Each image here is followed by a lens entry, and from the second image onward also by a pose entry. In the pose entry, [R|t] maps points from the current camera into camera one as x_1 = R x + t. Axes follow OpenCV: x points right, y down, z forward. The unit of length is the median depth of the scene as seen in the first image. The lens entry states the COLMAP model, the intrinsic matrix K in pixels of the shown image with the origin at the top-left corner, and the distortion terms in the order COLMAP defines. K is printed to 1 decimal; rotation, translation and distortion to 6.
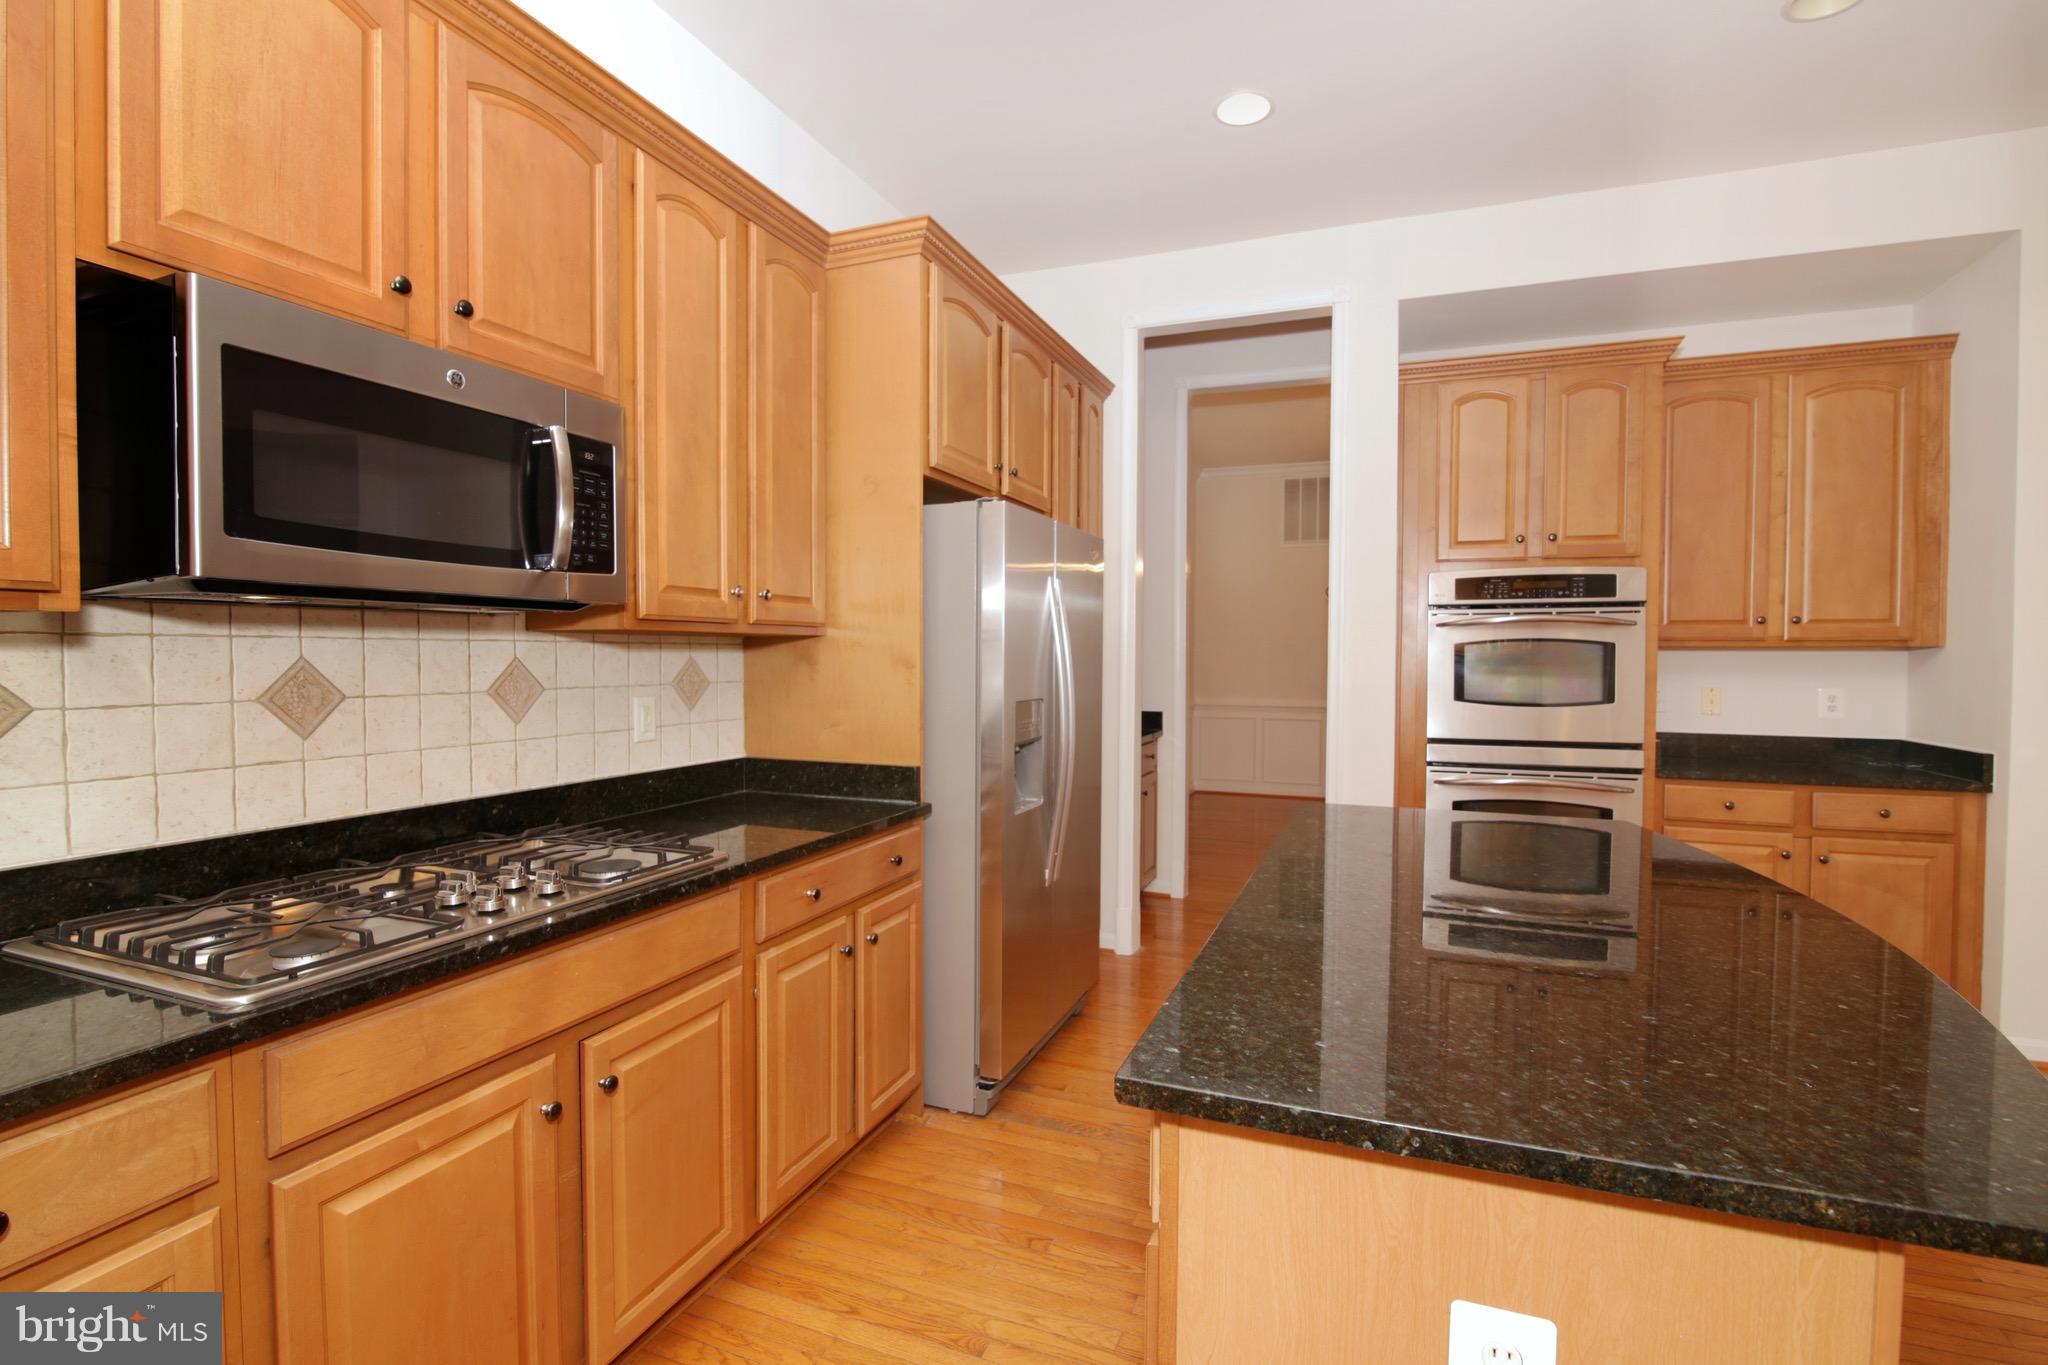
lens RADIAL K [[931.2, 0, 1090.0], [0, 931.2, 682.2], [0, 0, 1]] dist [-0.006191, -0.000398]
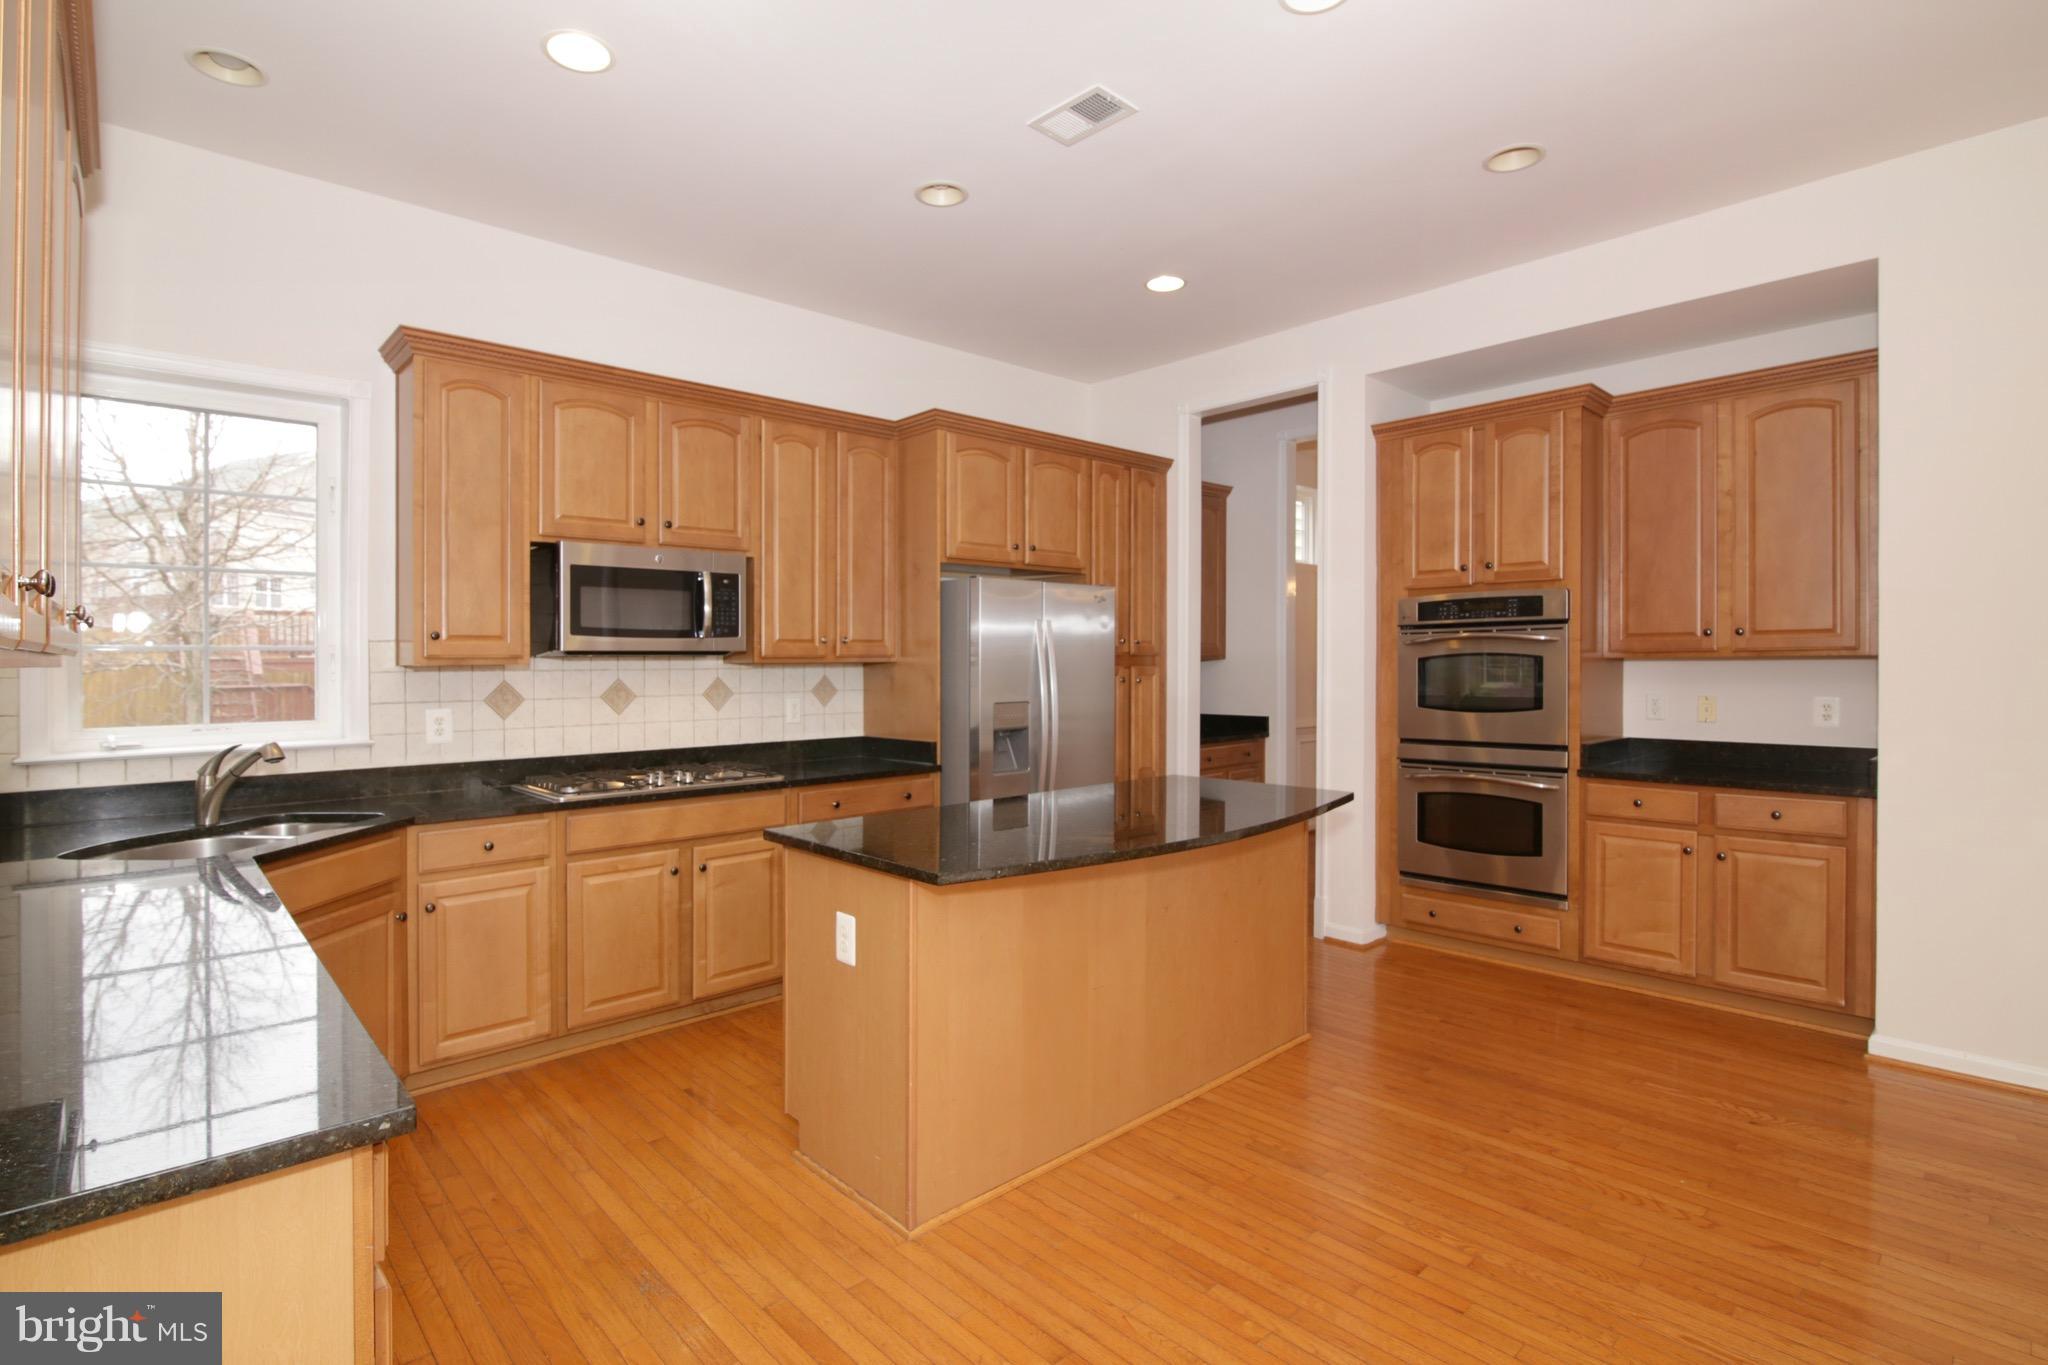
lens RADIAL K [[931.2, 0, 1025.7], [0, 931.2, 670.8], [0, 0, 1]] dist [-0.006191, -0.000398]
pose [[0.898295, -0.008404, -0.439312, 0.611283], [-0.001324, 0.999761, -0.021833, 0.001551], [0.439391, 0.020194, 0.898069, -0.359069]]
